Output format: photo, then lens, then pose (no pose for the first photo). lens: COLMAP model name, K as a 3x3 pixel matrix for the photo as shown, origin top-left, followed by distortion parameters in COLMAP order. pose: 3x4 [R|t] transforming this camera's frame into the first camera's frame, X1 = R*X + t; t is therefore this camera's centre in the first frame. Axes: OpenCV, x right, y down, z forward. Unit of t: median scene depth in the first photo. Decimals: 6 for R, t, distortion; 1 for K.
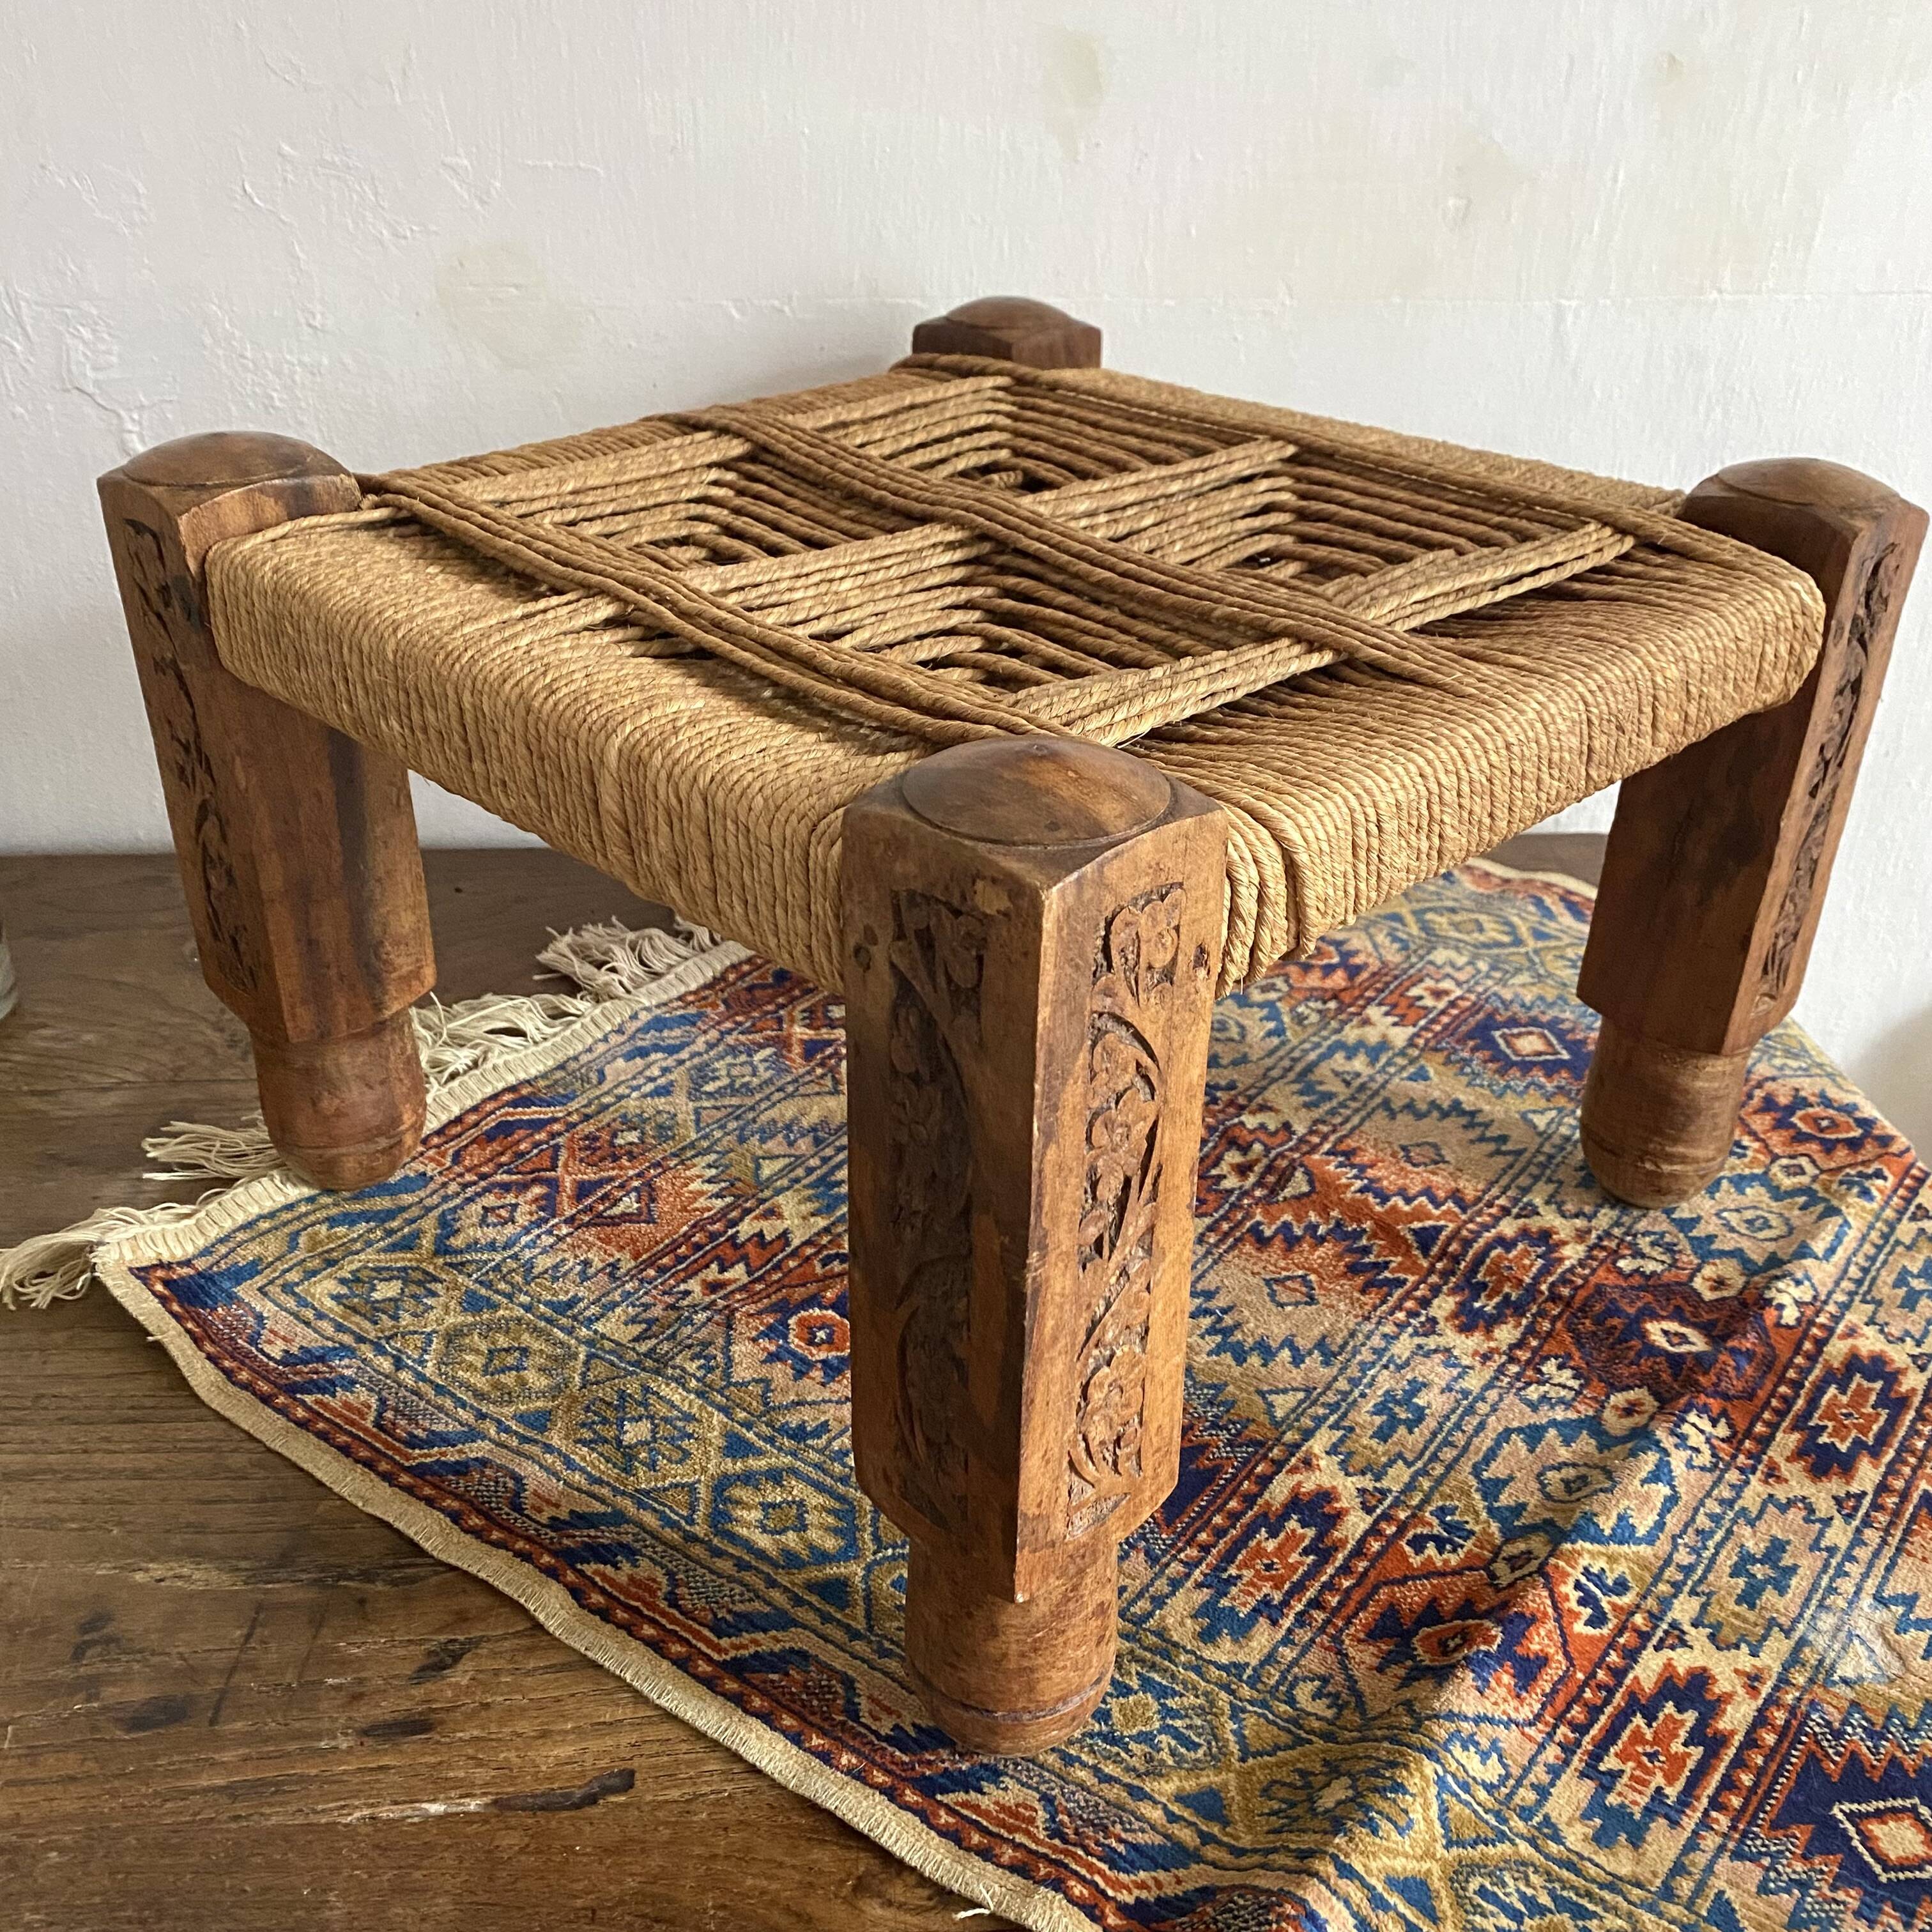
lens RADIAL K [[1973.4, 0, 979.0], [0, 1973.4, 976.4], [0, 0, 1]] dist [0.077437, -0.181330]
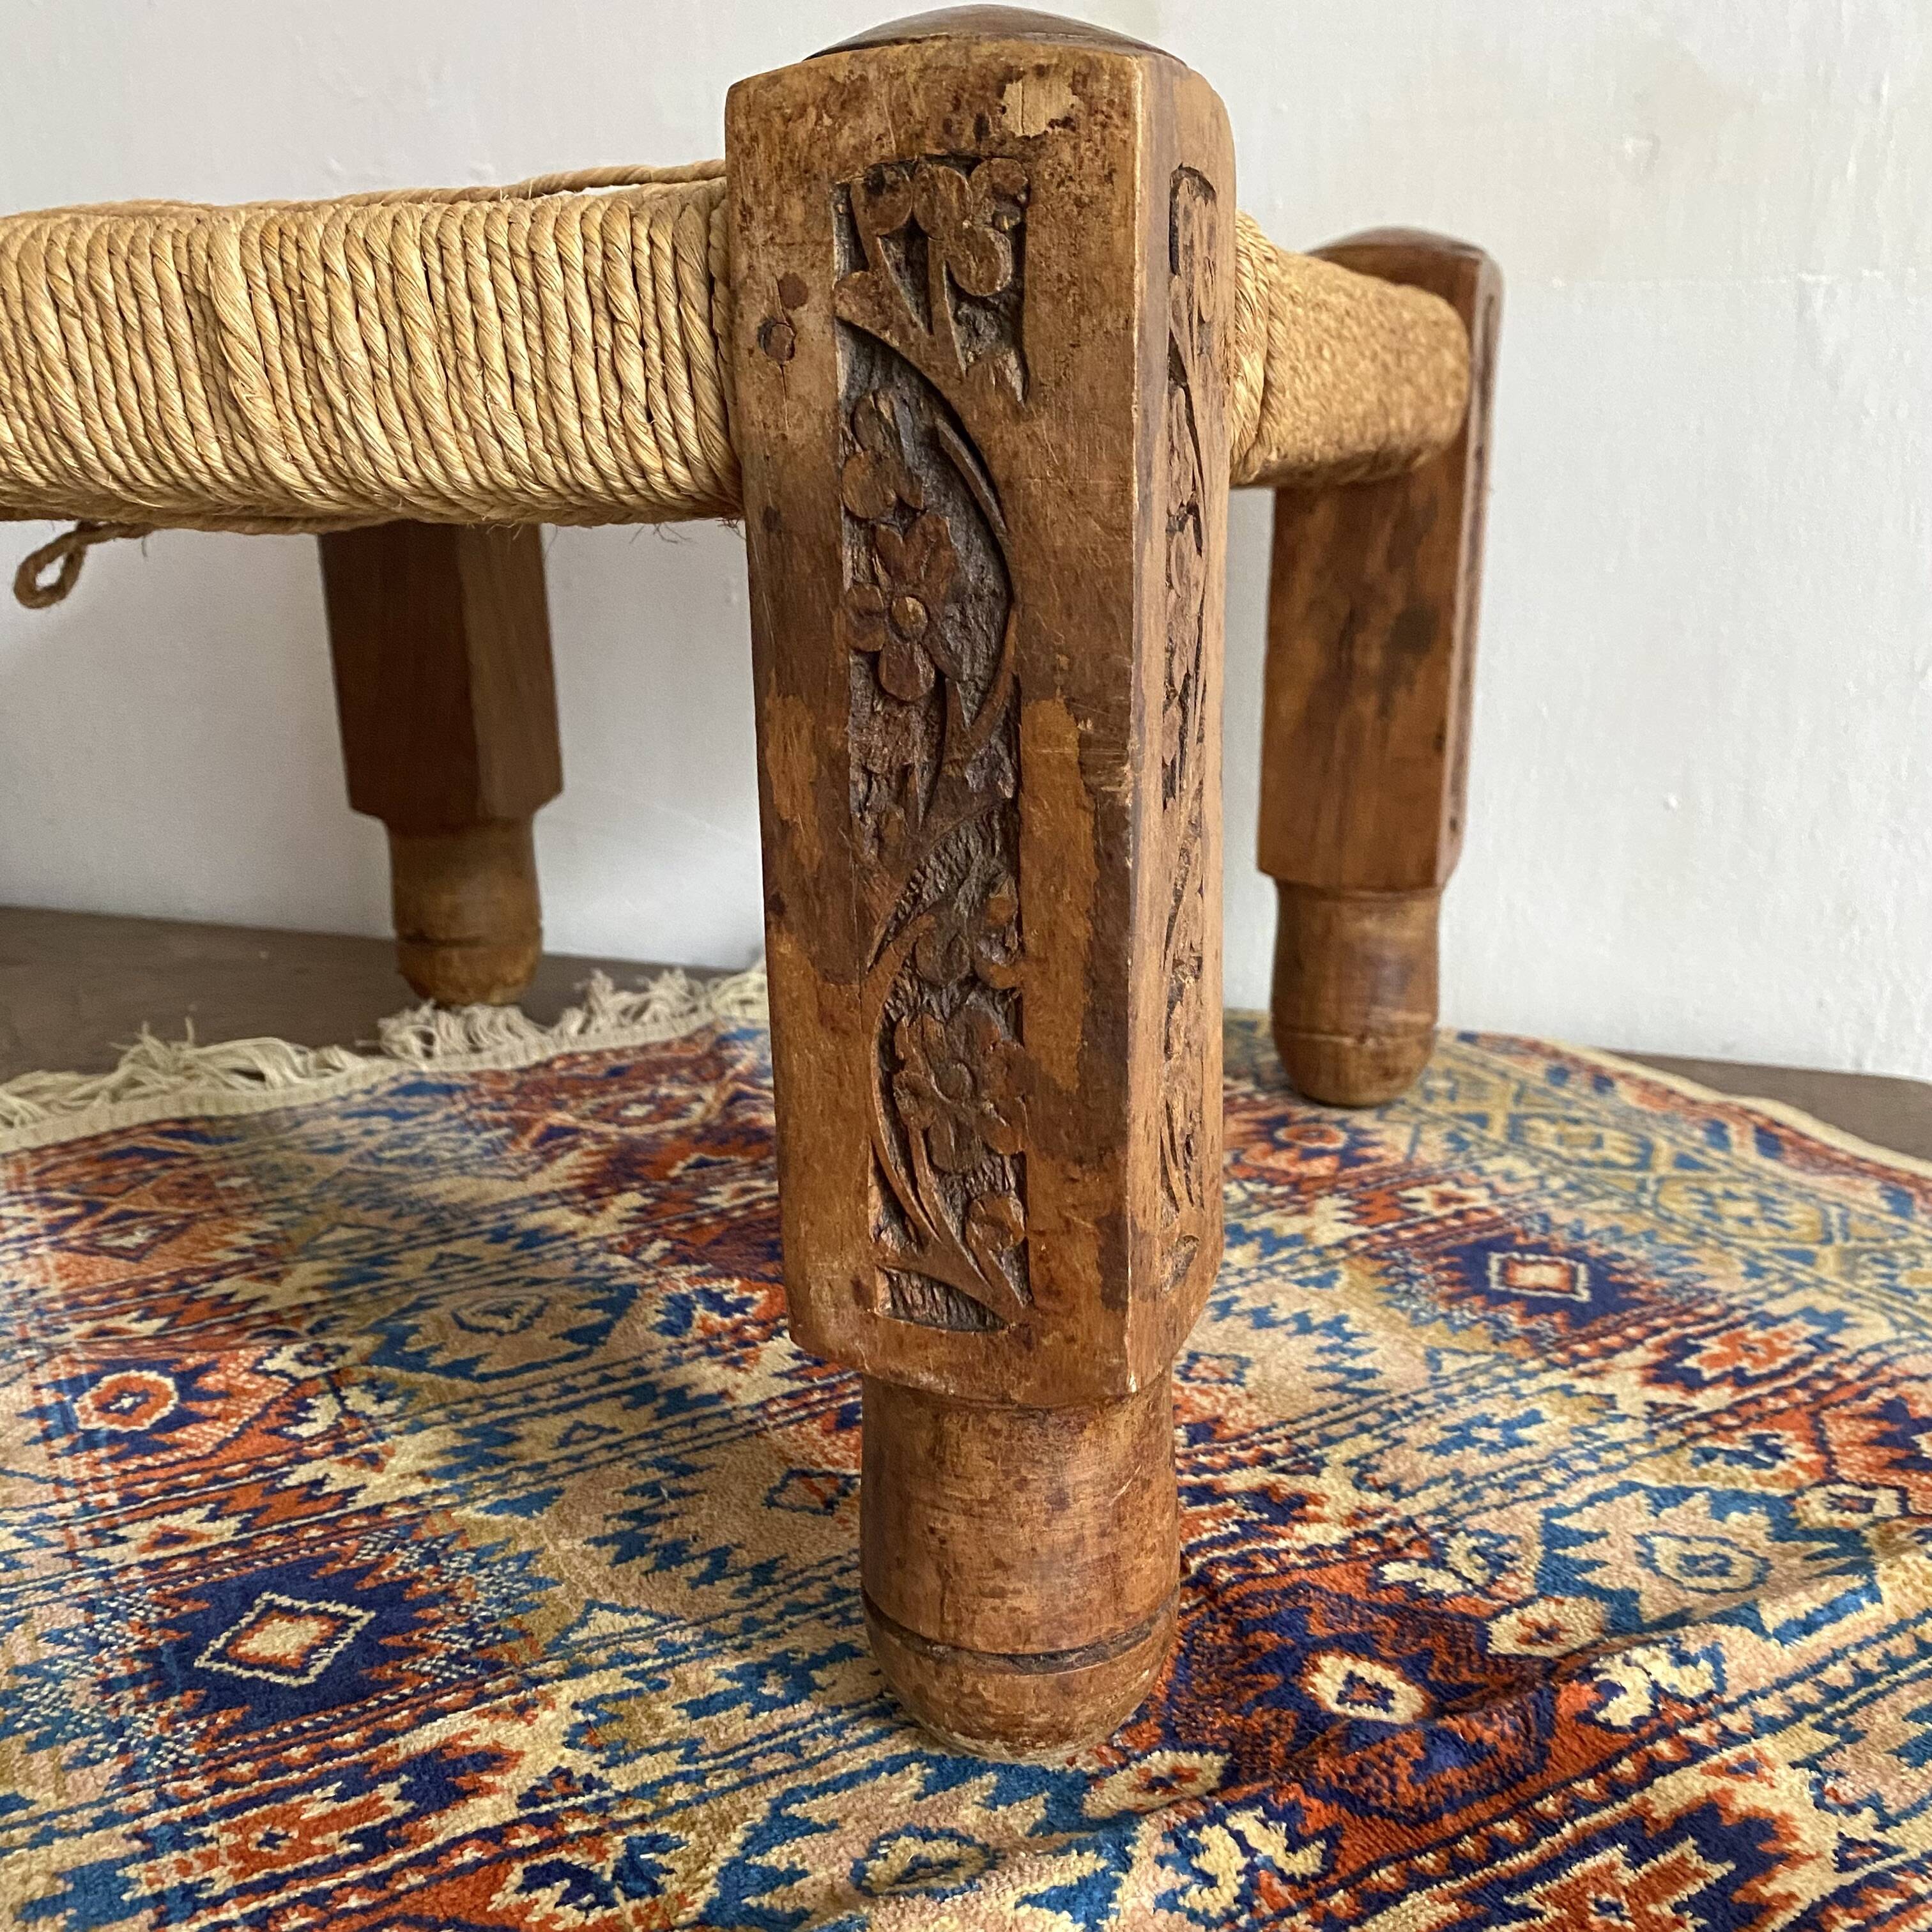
lens RADIAL K [[2002.8, 0, 1031.9], [0, 2002.8, 971.6], [0, 0, 1]] dist [0.123731, -0.244650]
pose [[0.925064, 0.077696, -0.371778, 0.477825], [-0.163865, 0.964709, -0.206120, 0.117603], [0.342643, 0.251596, 0.905149, 0.491126]]
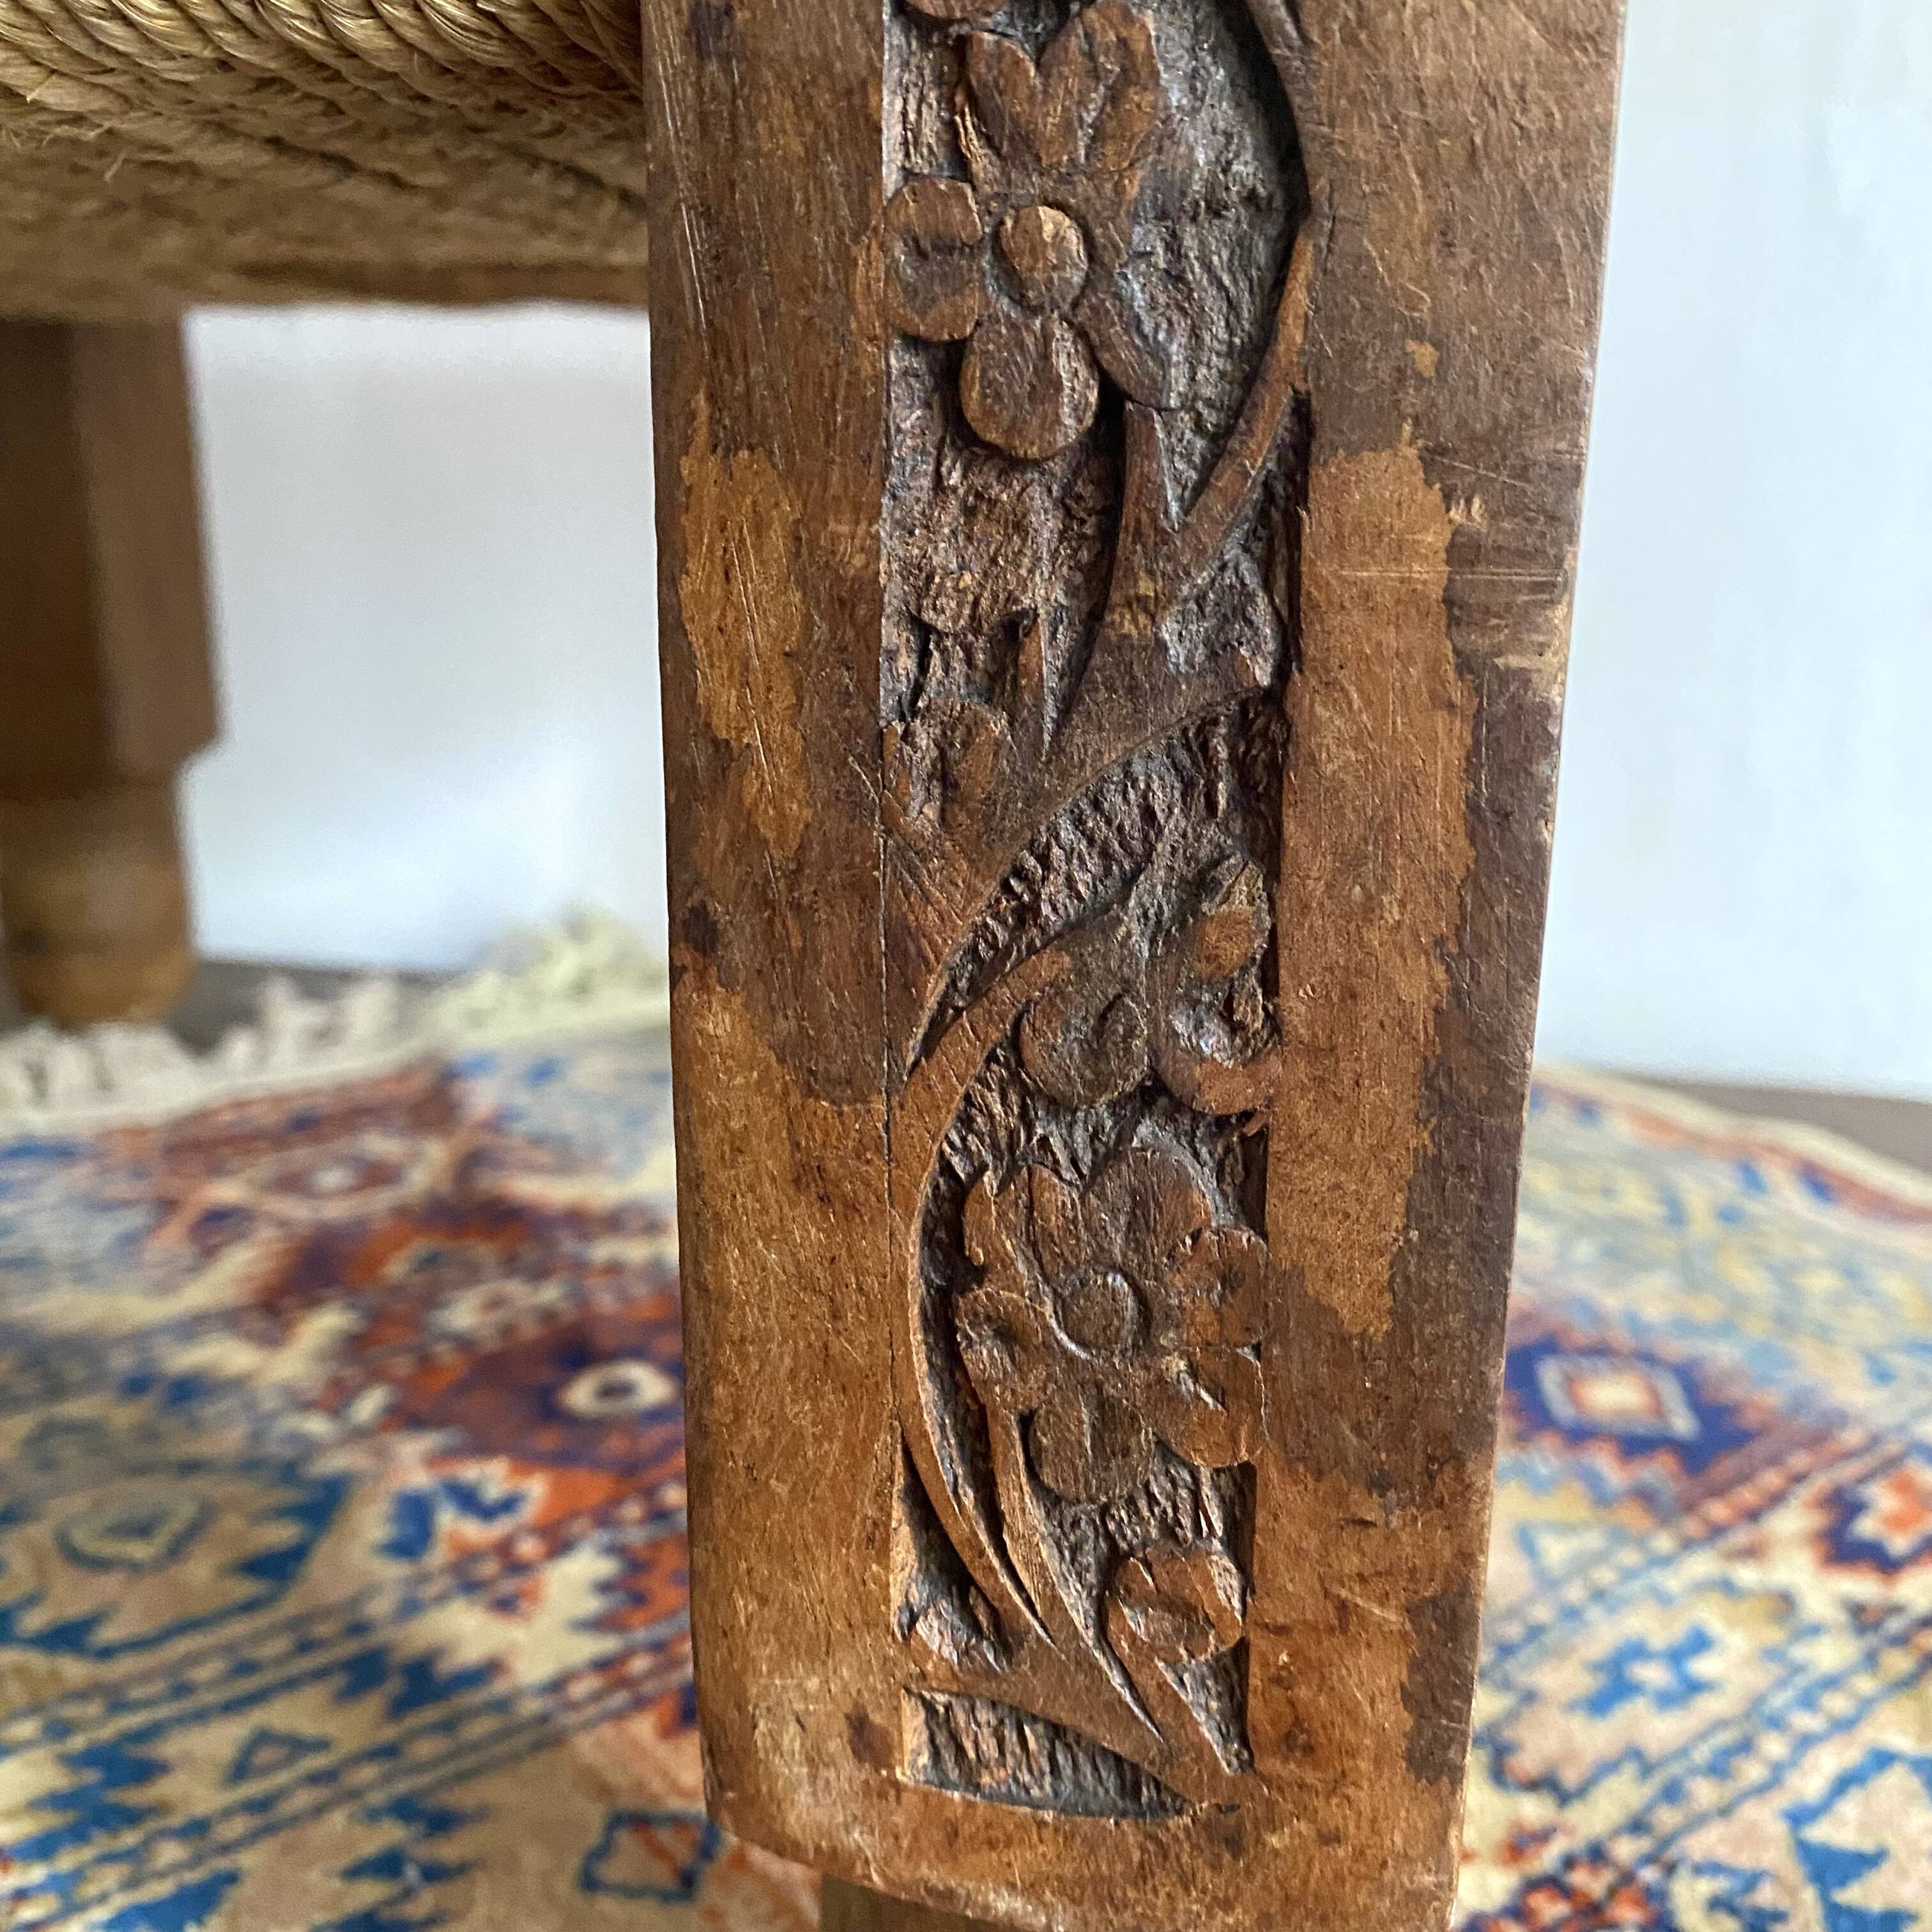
lens RADIAL K [[2029.8, 0, 1005.5], [0, 2029.8, 962.3], [0, 0, 1]] dist [-0.007486, -0.007179]
pose [[0.967601, 0.070141, -0.242546, 0.332147], [-0.124580, 0.968188, -0.217005, 0.061827], [0.219609, 0.240191, 0.945558, 0.695255]]
